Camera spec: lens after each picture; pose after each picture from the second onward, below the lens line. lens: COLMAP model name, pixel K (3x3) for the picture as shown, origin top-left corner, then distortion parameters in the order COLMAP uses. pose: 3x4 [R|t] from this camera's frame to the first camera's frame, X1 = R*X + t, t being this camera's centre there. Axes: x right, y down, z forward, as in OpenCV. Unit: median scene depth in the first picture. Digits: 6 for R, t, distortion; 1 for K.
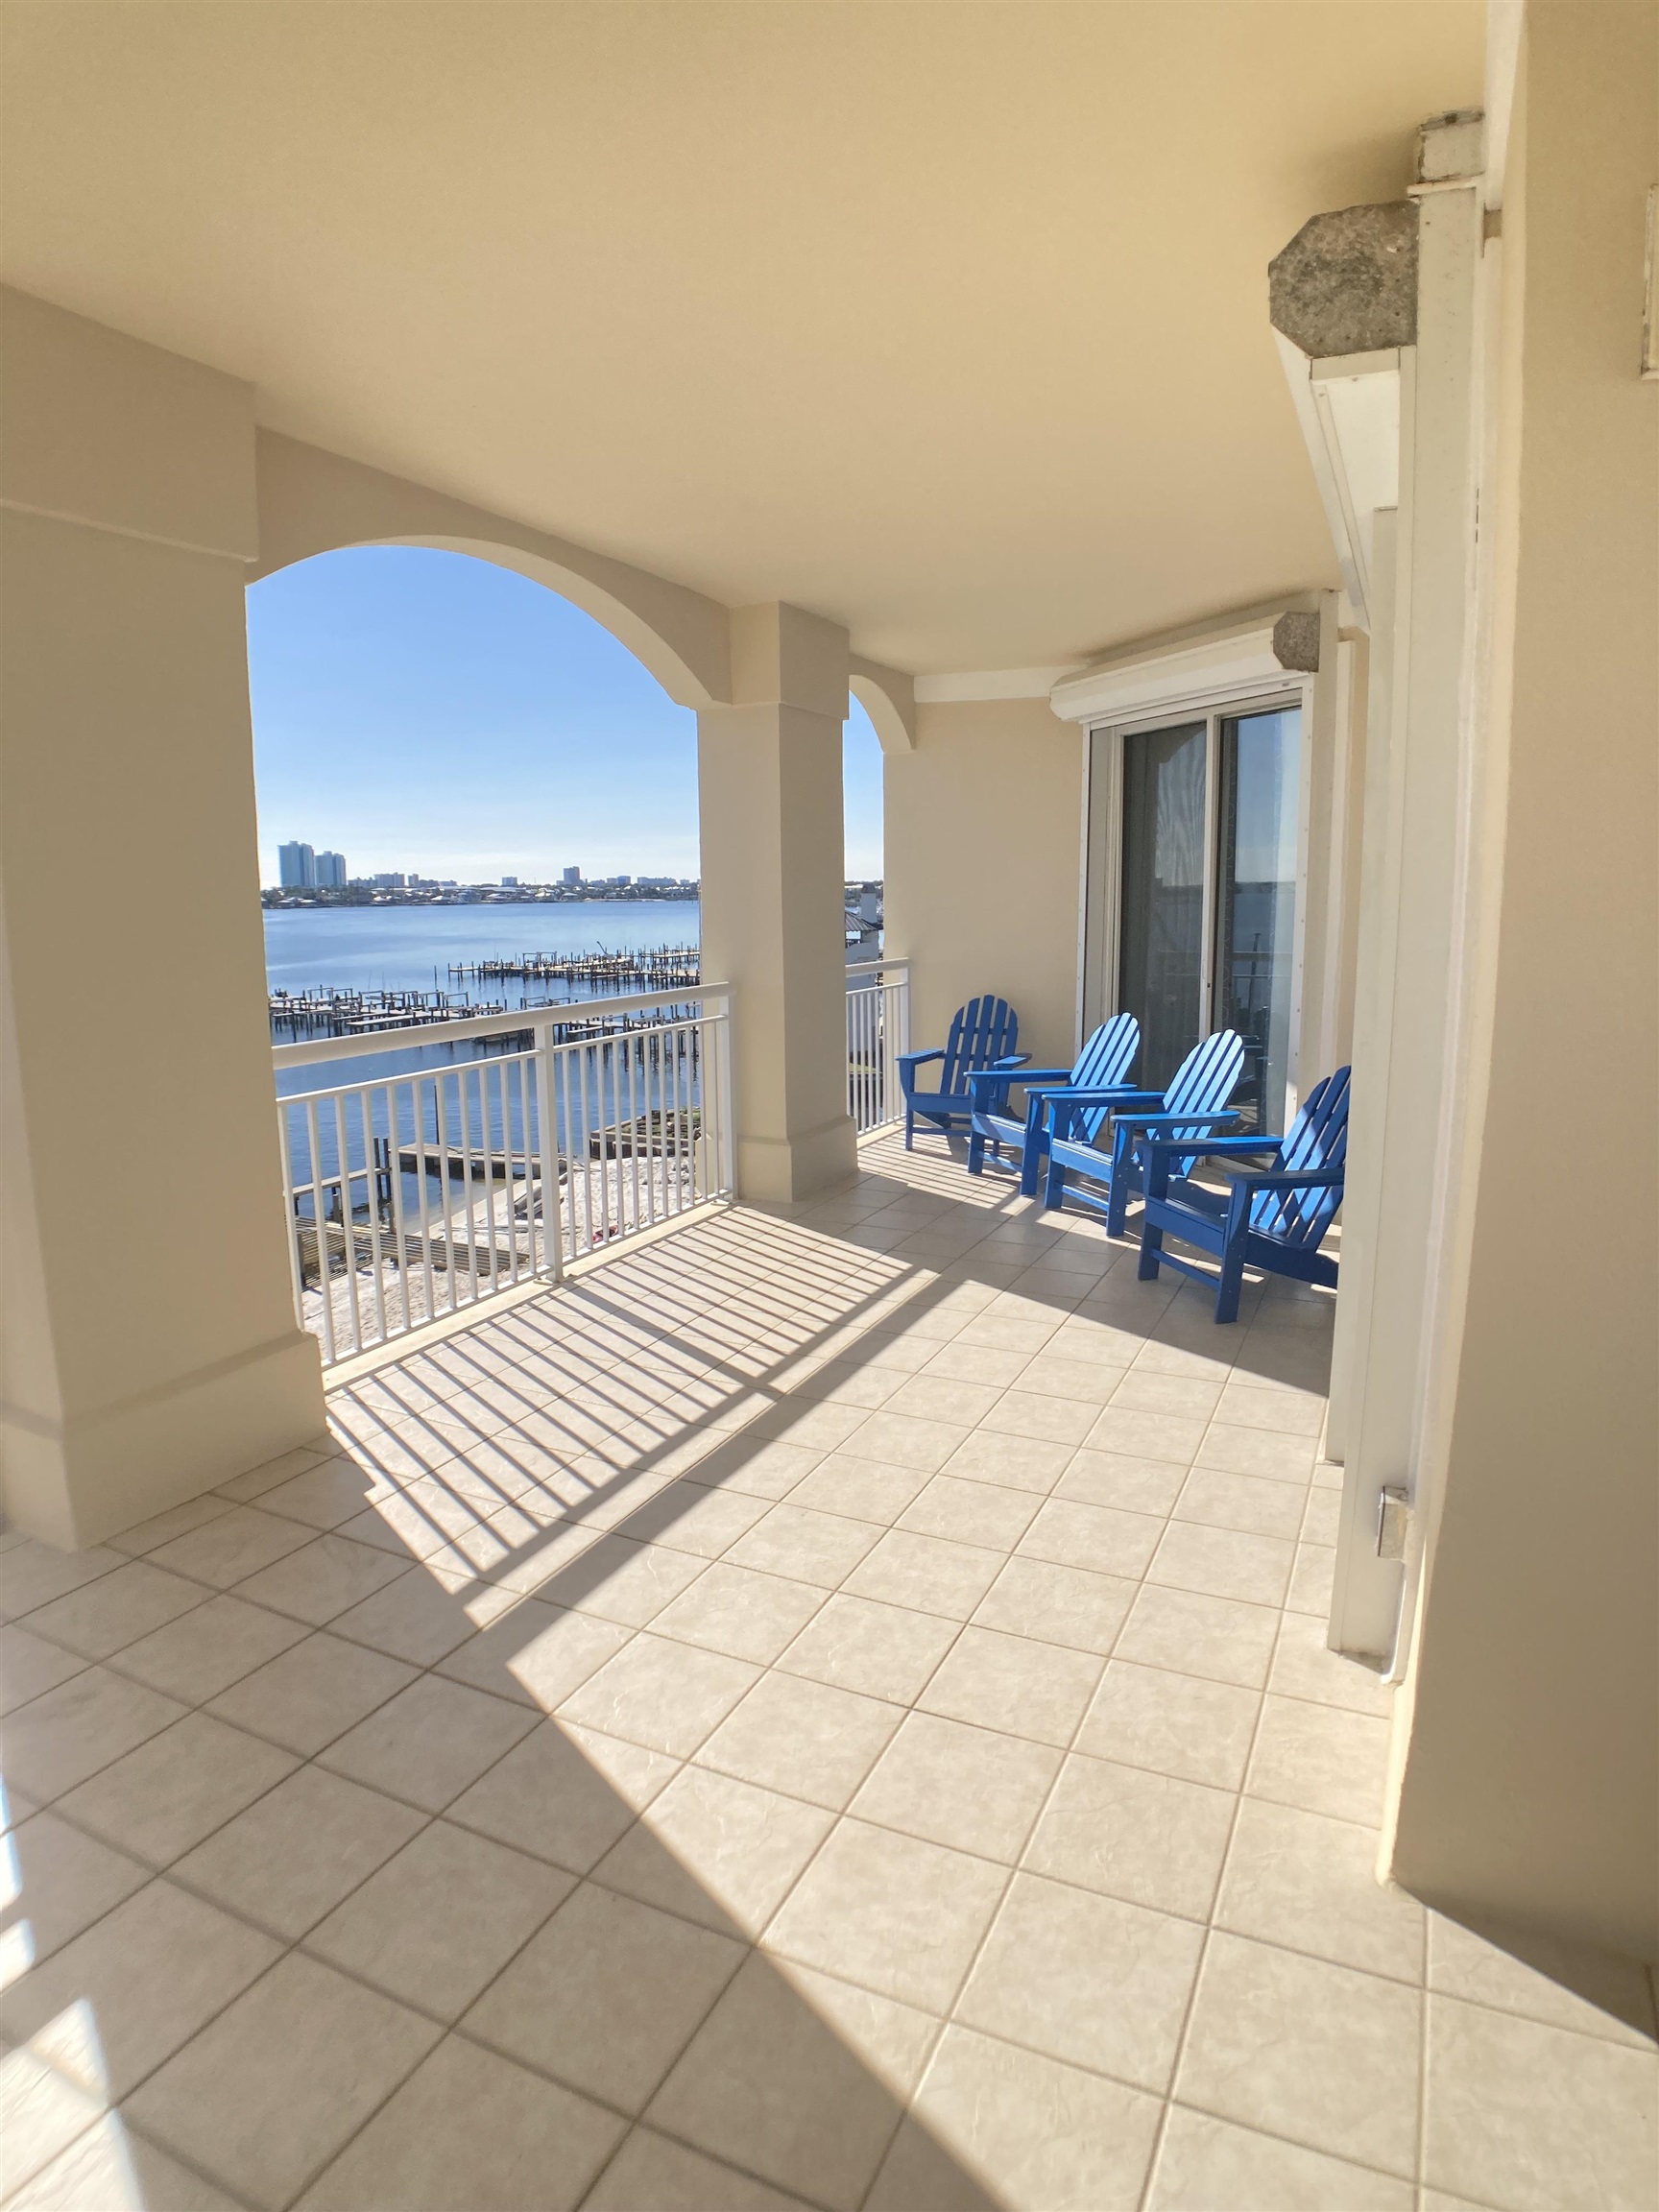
lens RADIAL K [[1244.4, 0, 819.9], [0, 1244.4, 1099.4], [0, 0, 1]] dist [-0.045954, -0.035404]
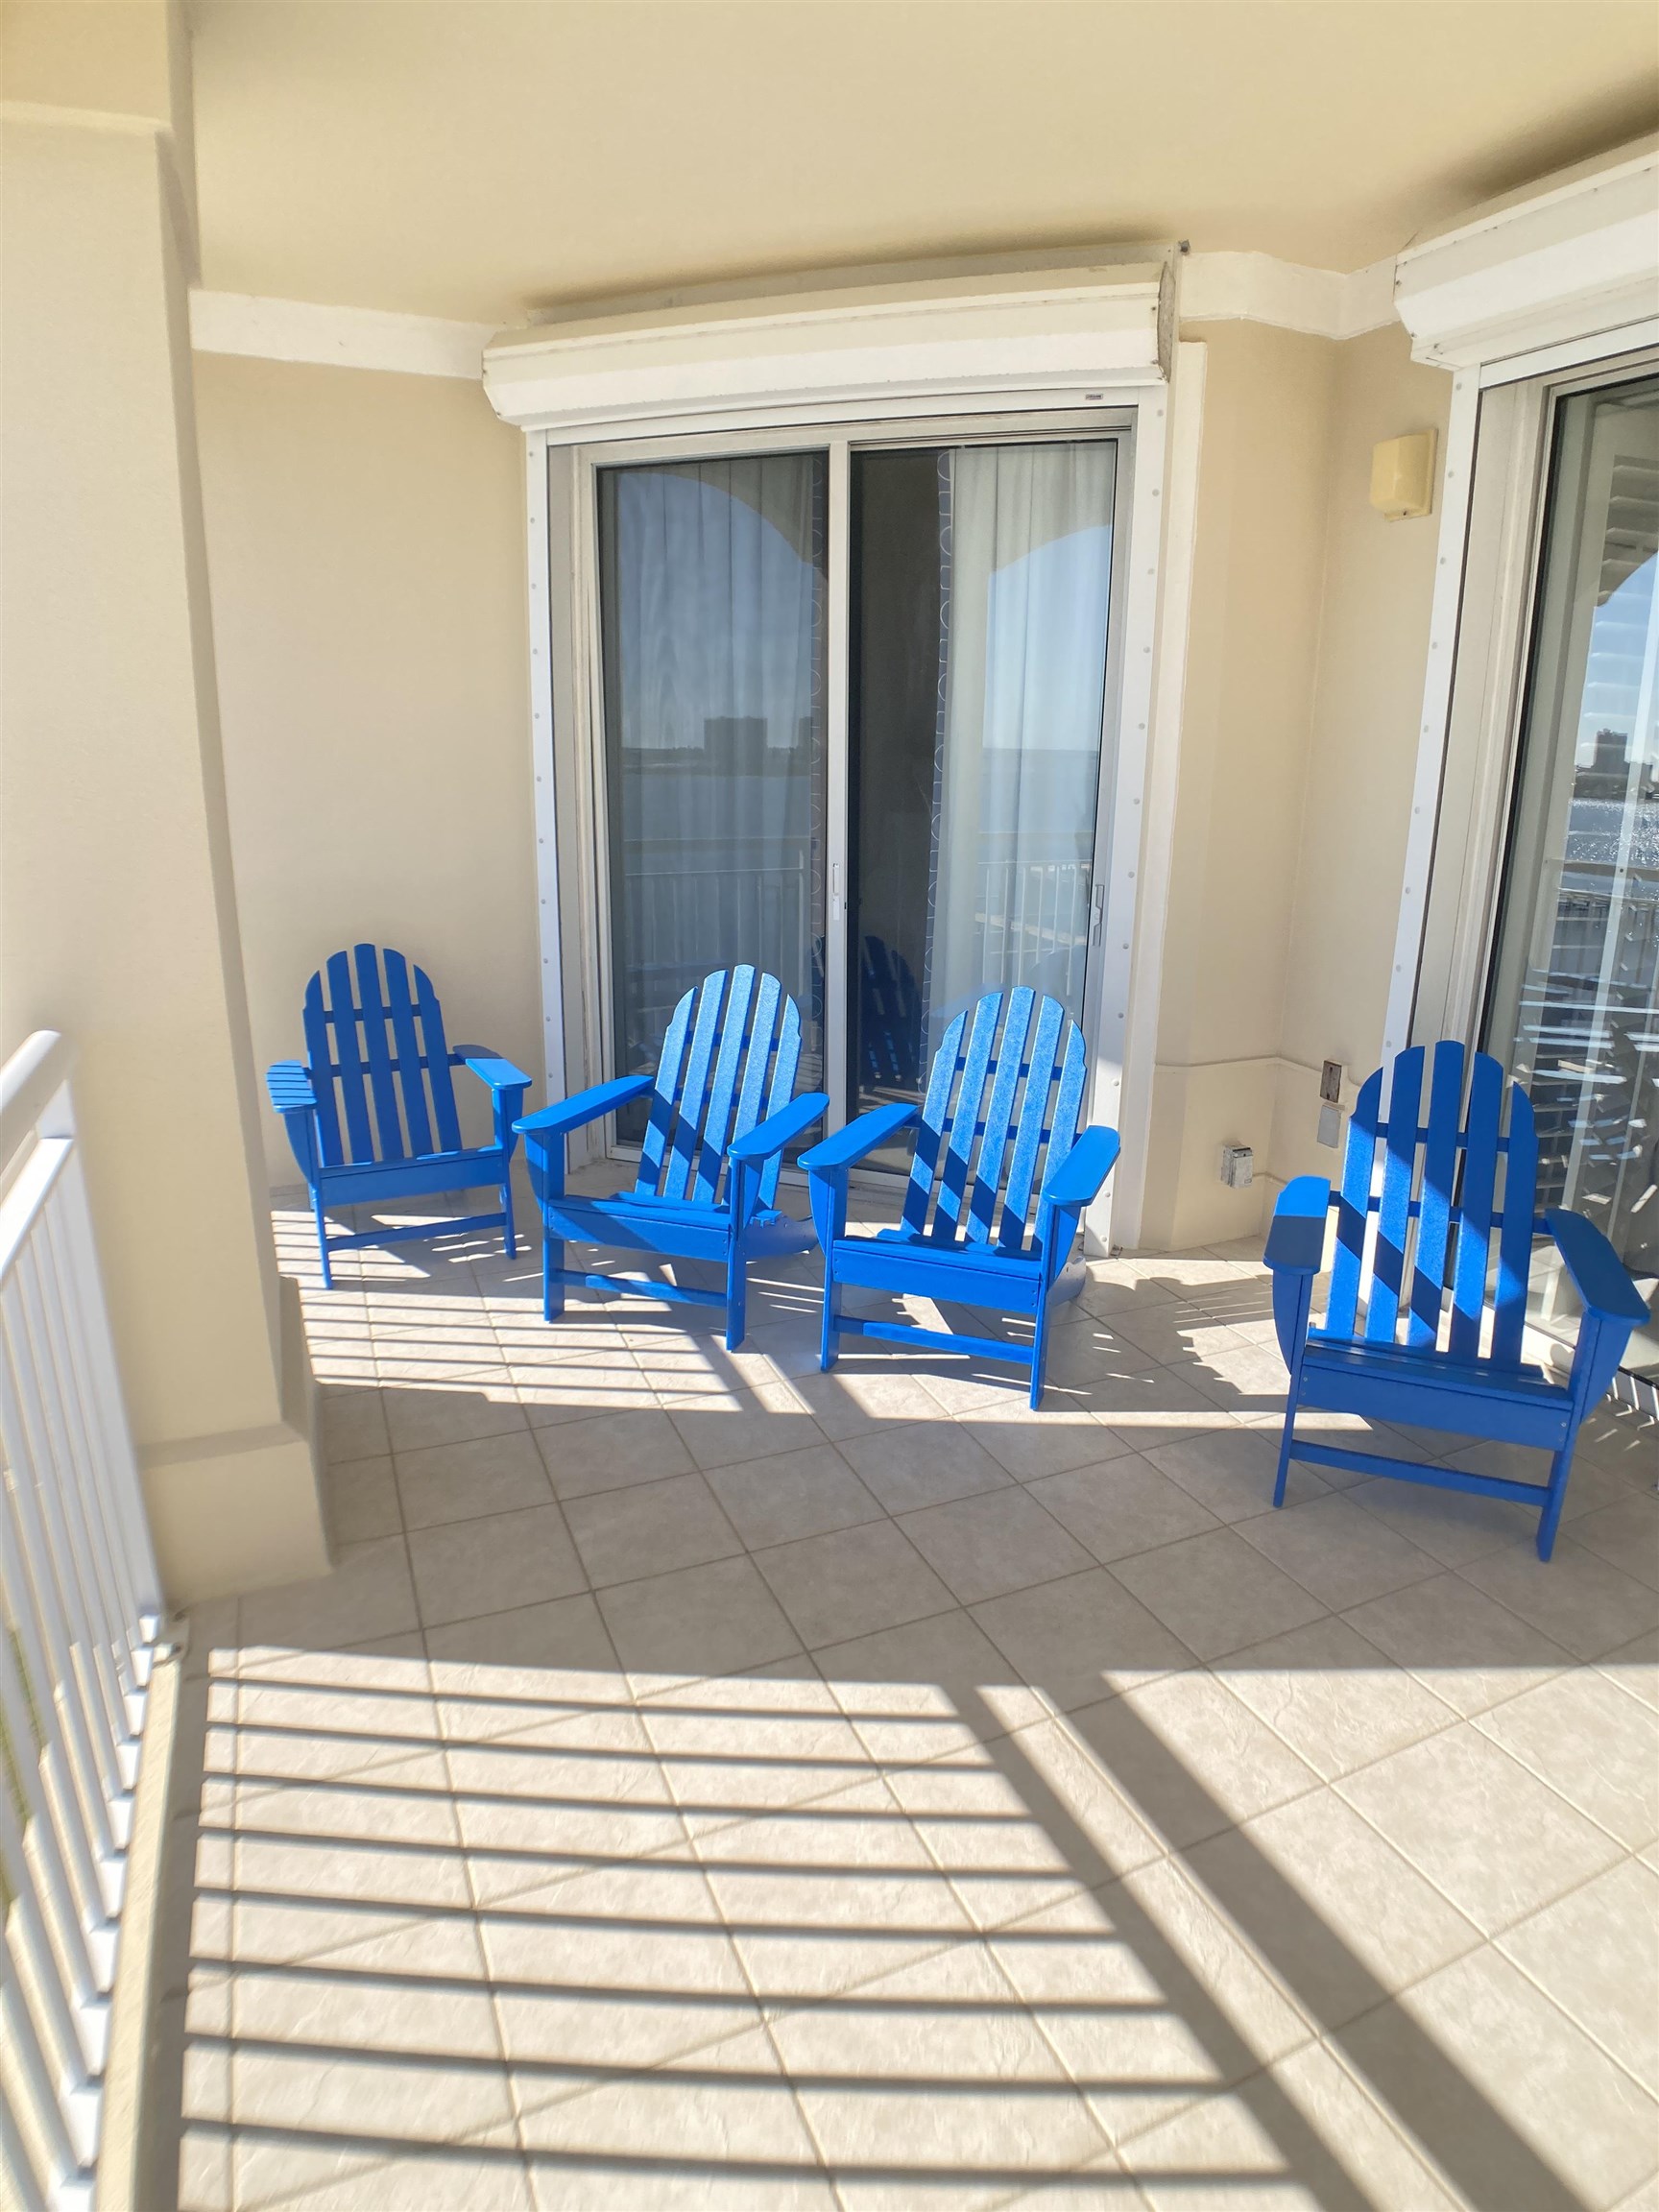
lens RADIAL K [[1258.1, 0, 842.4], [0, 1258.1, 1097.4], [0, 0, 1]] dist [-0.096589, 0.022253]
pose [[0.637720, -0.184249, 0.747907, -0.171258], [0.104799, 0.982696, 0.152731, -0.097512], [-0.763106, -0.019020, 0.645994, 0.622745]]
